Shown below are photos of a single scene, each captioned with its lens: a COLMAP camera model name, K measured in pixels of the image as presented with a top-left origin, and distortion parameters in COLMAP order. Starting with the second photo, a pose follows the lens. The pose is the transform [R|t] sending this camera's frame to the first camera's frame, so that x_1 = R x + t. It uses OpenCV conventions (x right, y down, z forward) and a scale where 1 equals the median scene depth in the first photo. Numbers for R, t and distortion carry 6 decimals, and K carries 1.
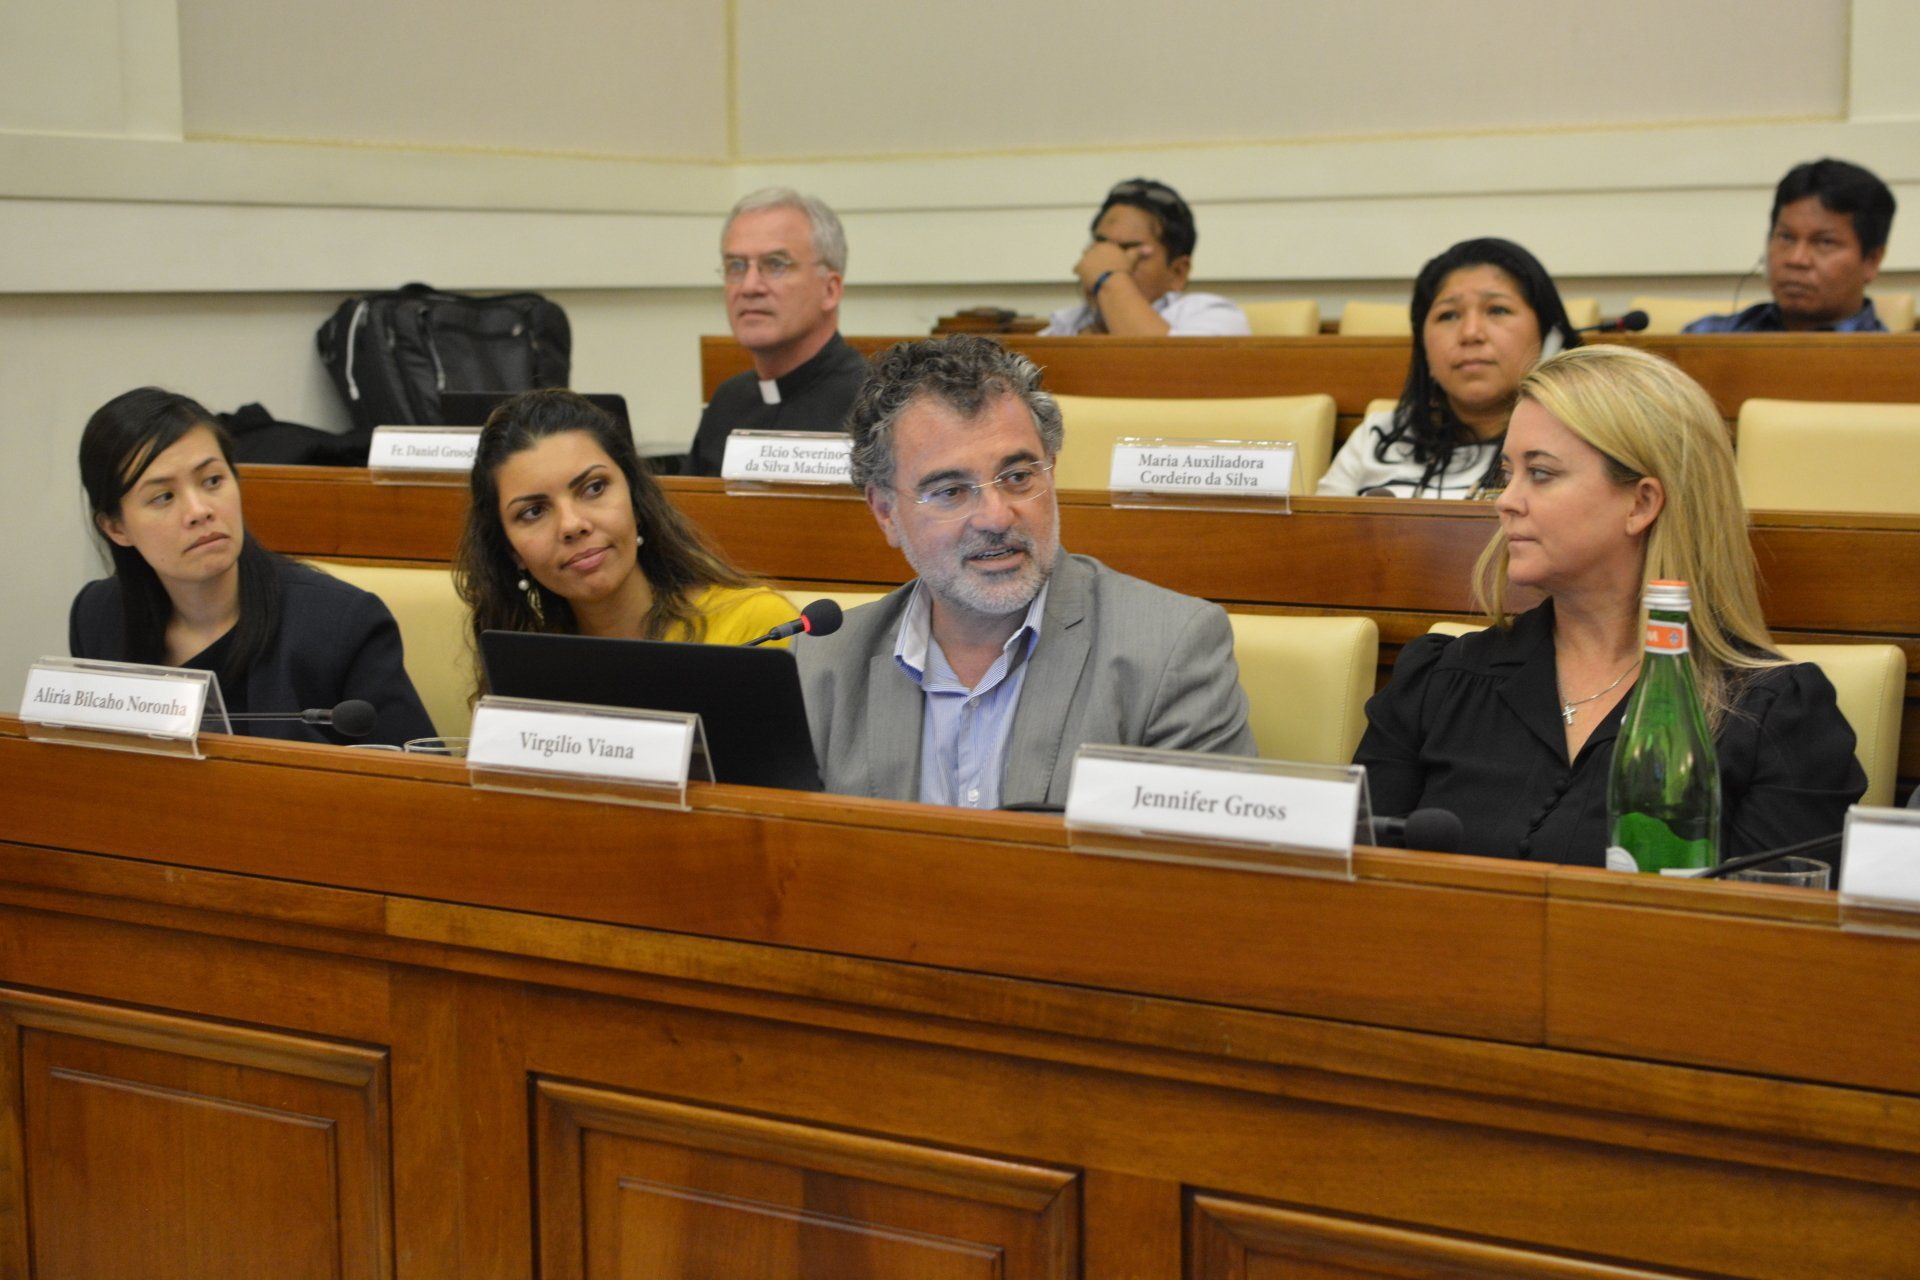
lens RADIAL K [[2950.9, 0, 962.9], [0, 2950.9, 617.9], [0, 0, 1]] dist [-0.001635, -0.068327]
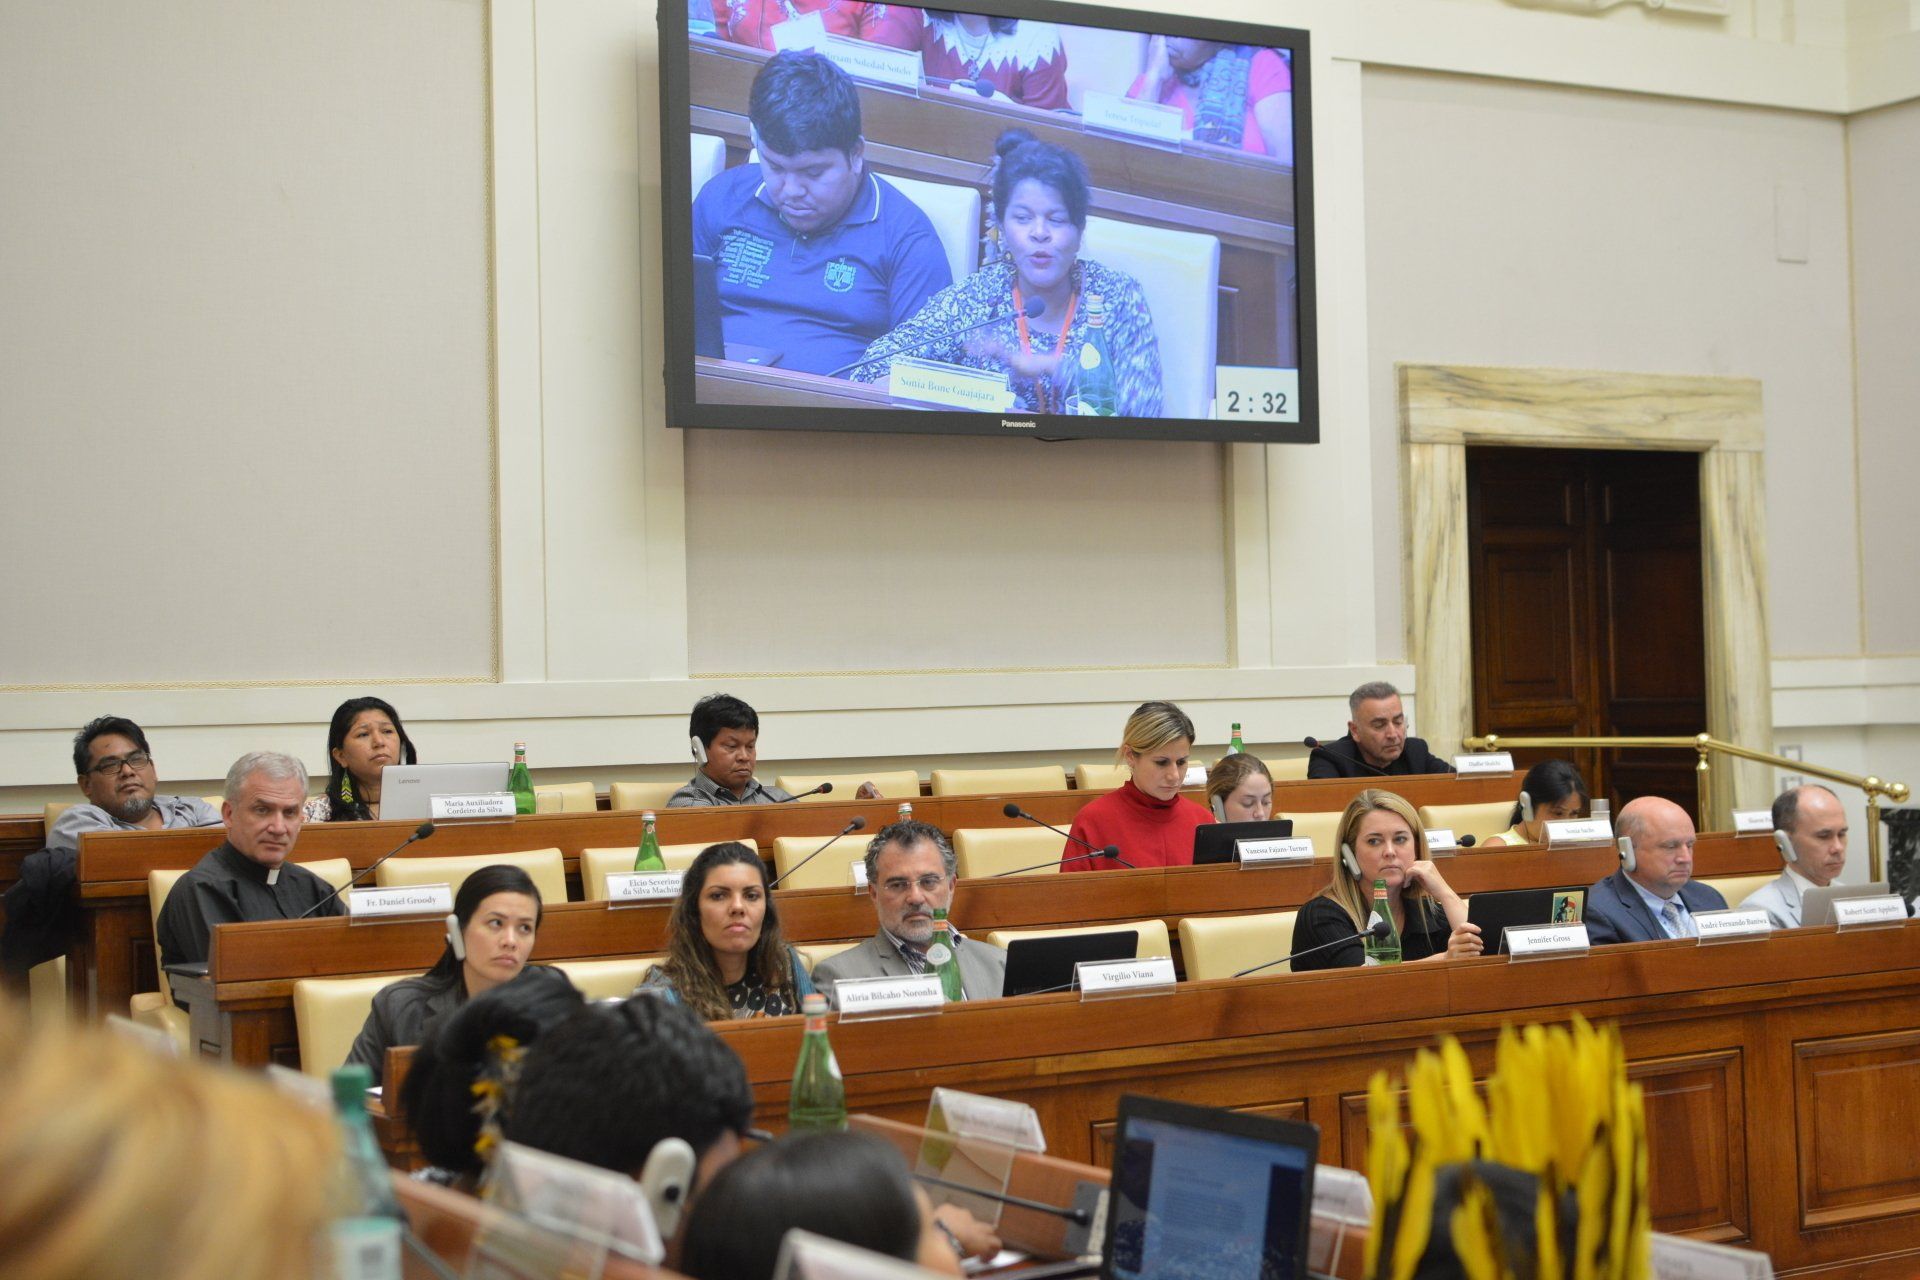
lens RADIAL K [[2950.9, 0, 962.9], [0, 2950.9, 617.9], [0, 0, 1]] dist [-0.001635, -0.068327]
pose [[0.461366, 0.022710, 0.886919, -2.203815], [0.117478, 0.989306, -0.086442, -0.051318], [-0.879398, 0.144075, 0.453764, -0.040878]]
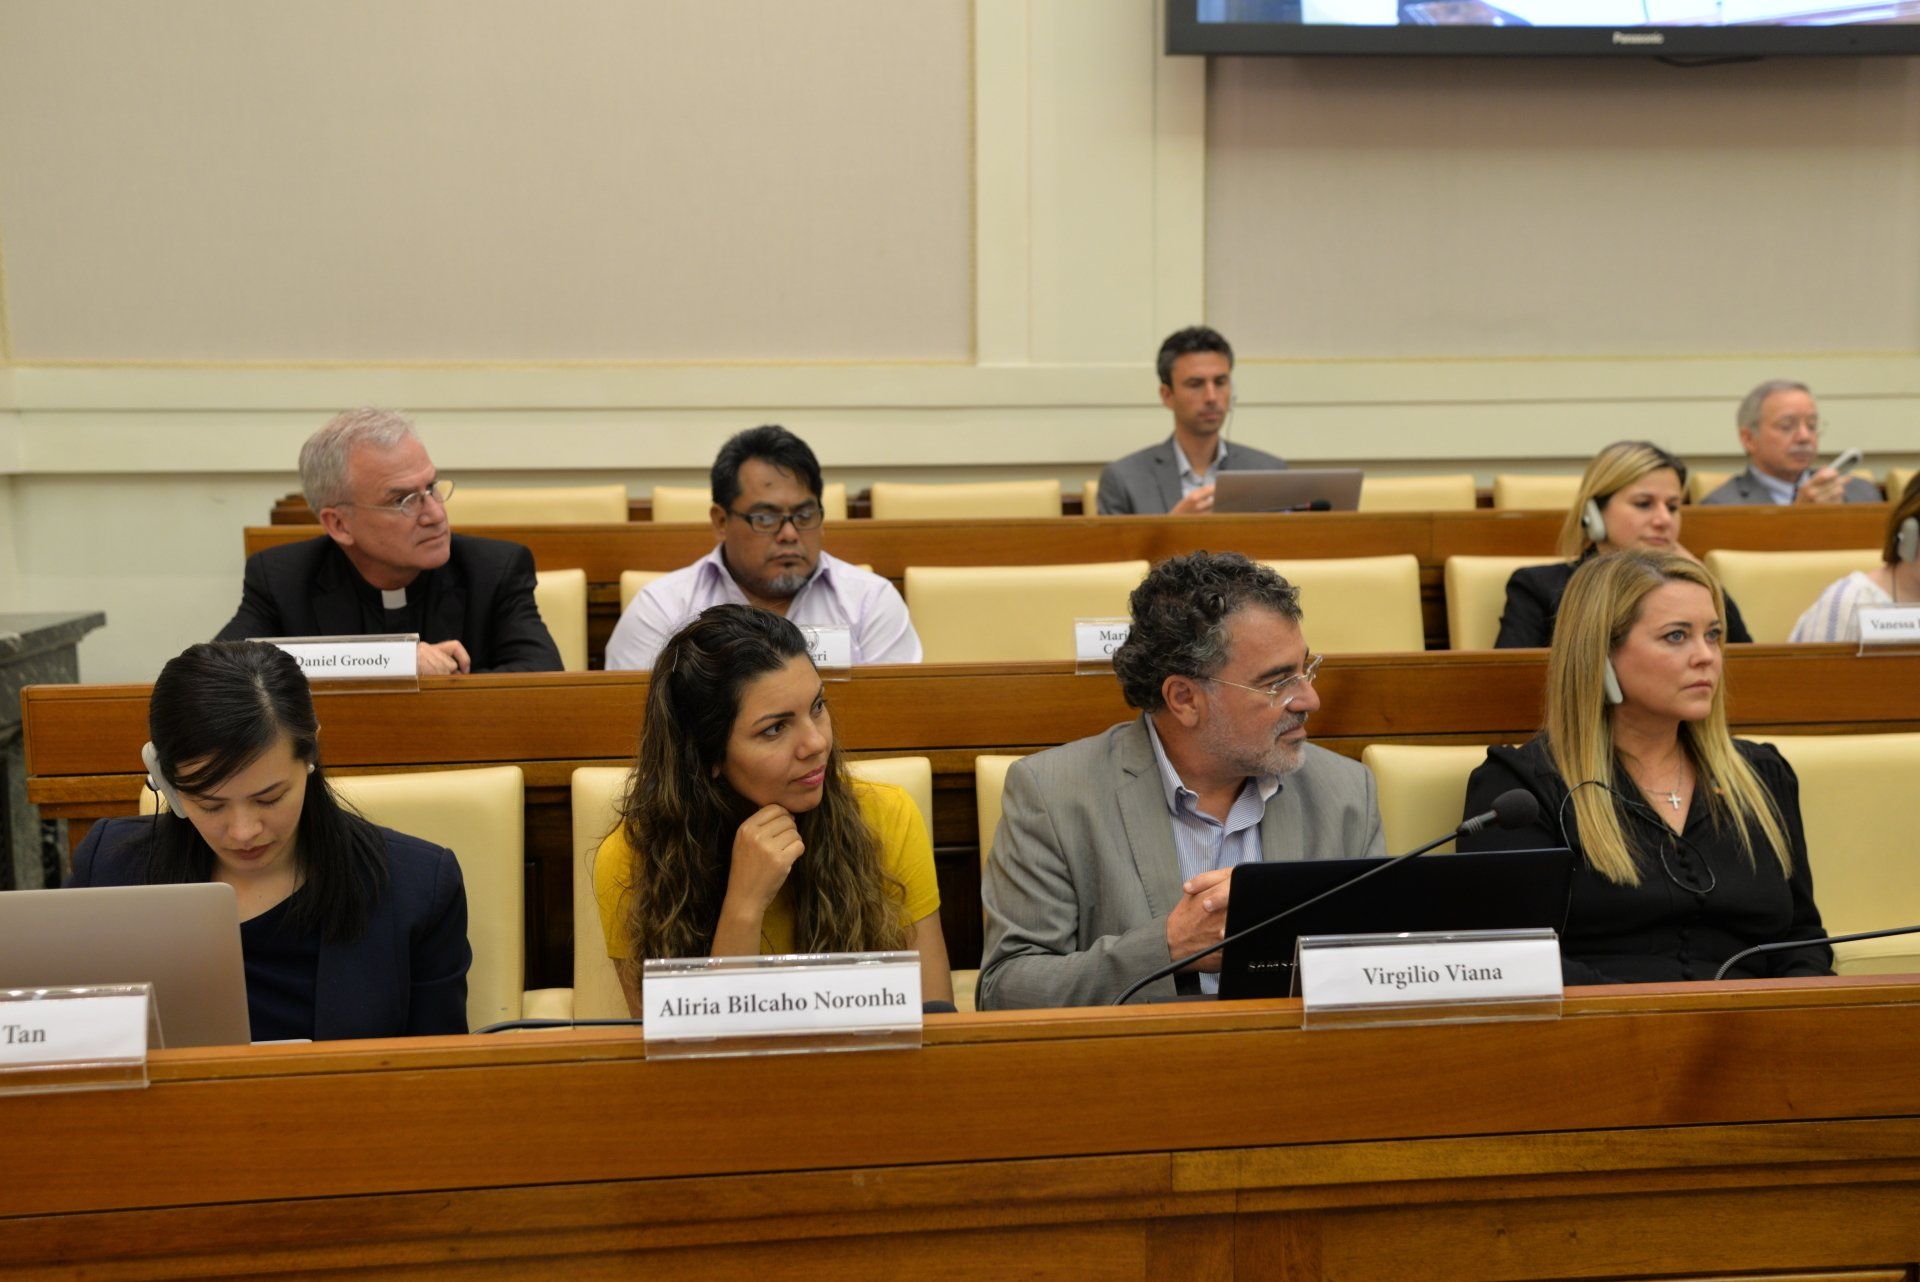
lens RADIAL K [[1799.5, 0, 960.0], [0, 1799.5, 641.0], [0, 0, 1]] dist [-0.008422, 0.095491]
pose [[0.784987, -0.067730, 0.615799, -0.591861], [0.071110, 0.997287, 0.019042, -0.089679], [-0.615418, 0.028841, 0.787673, 0.551744]]
